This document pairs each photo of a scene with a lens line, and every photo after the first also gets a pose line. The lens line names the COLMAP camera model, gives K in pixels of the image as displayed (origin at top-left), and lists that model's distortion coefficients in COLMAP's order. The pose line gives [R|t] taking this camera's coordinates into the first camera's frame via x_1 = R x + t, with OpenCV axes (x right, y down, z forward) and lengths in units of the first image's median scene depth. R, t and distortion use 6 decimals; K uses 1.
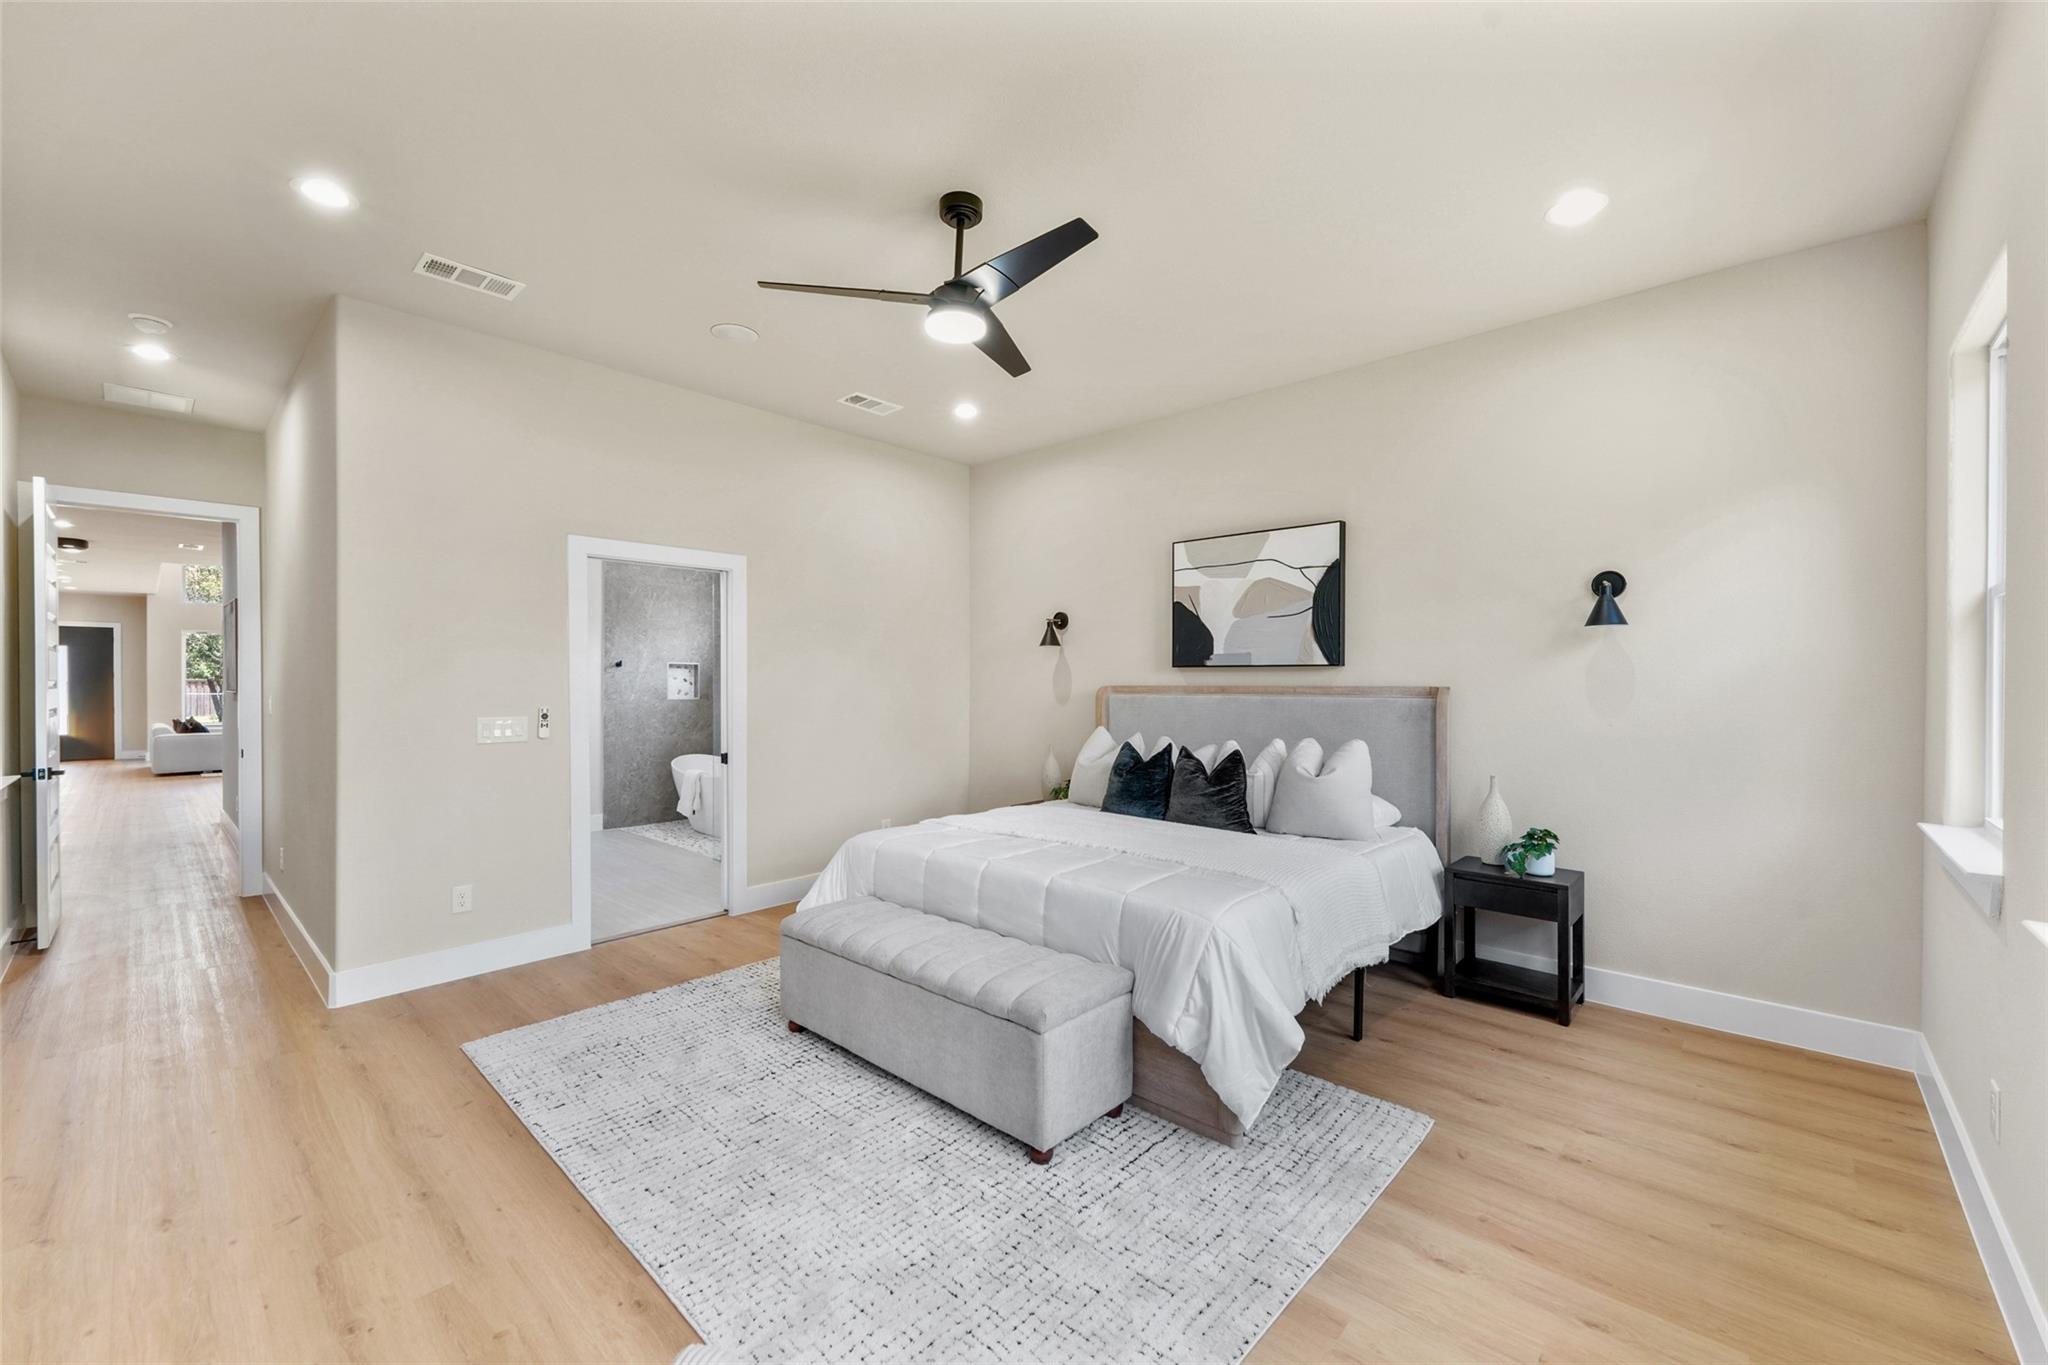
lens RADIAL K [[816.7, 0, 1015.2], [0, 816.7, 687.1], [0, 0, 1]] dist [-0.004554, -0.000574]
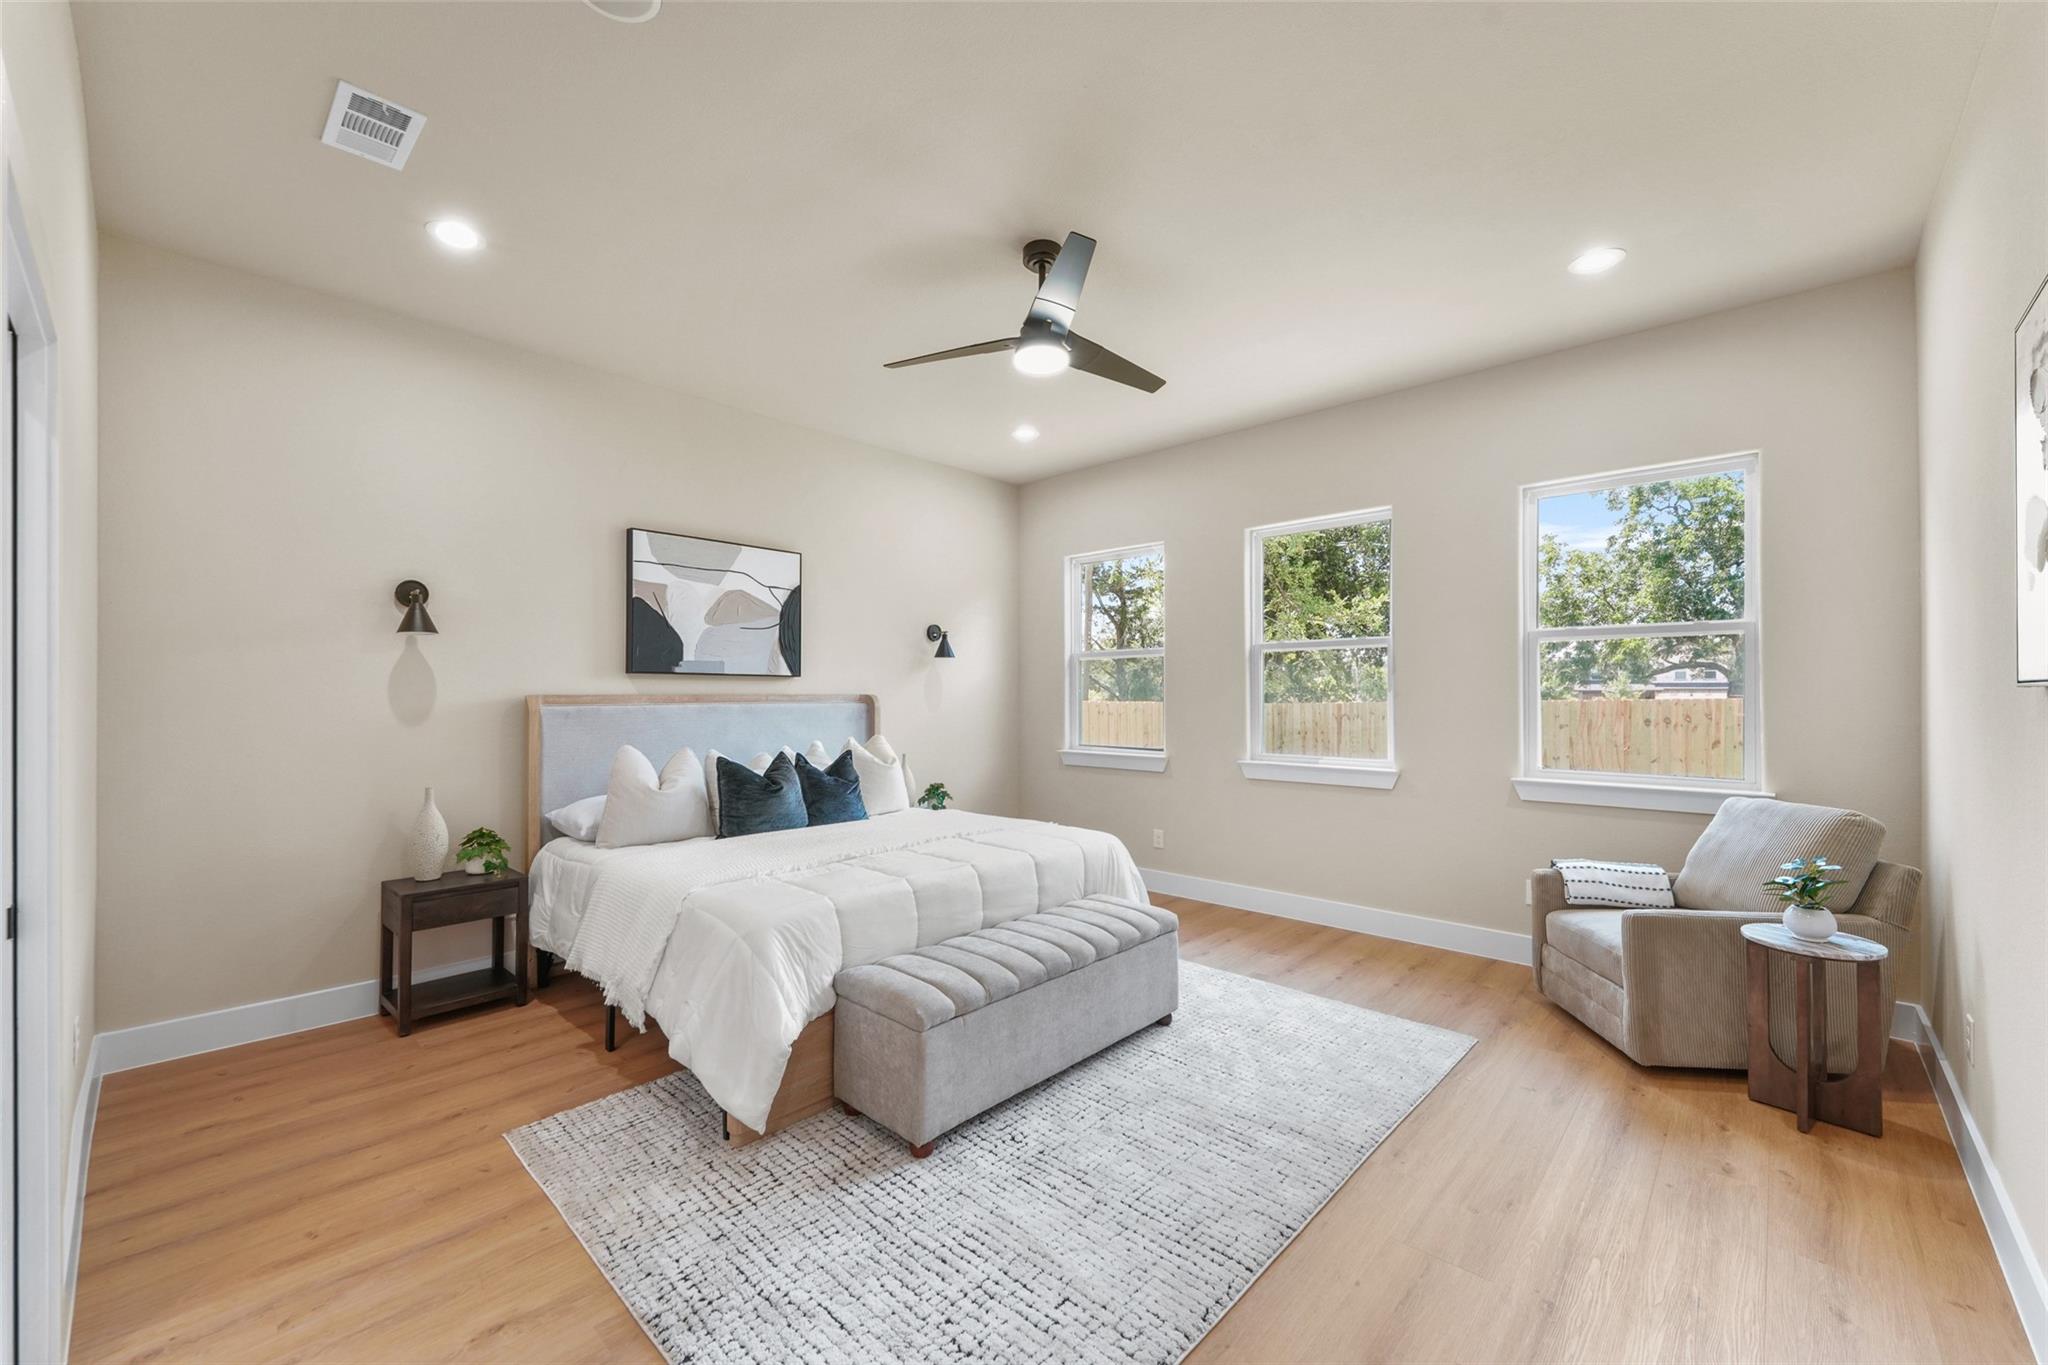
lens RADIAL K [[816.7, 0, 1015.0], [0, 816.7, 685.1], [0, 0, 1]] dist [-0.004554, -0.000574]
pose [[-0.001951, 0.007506, 0.999970, -0.735165], [0.002162, 0.999970, -0.007502, -0.004309], [-0.999996, 0.002147, -0.001967, 0.657580]]
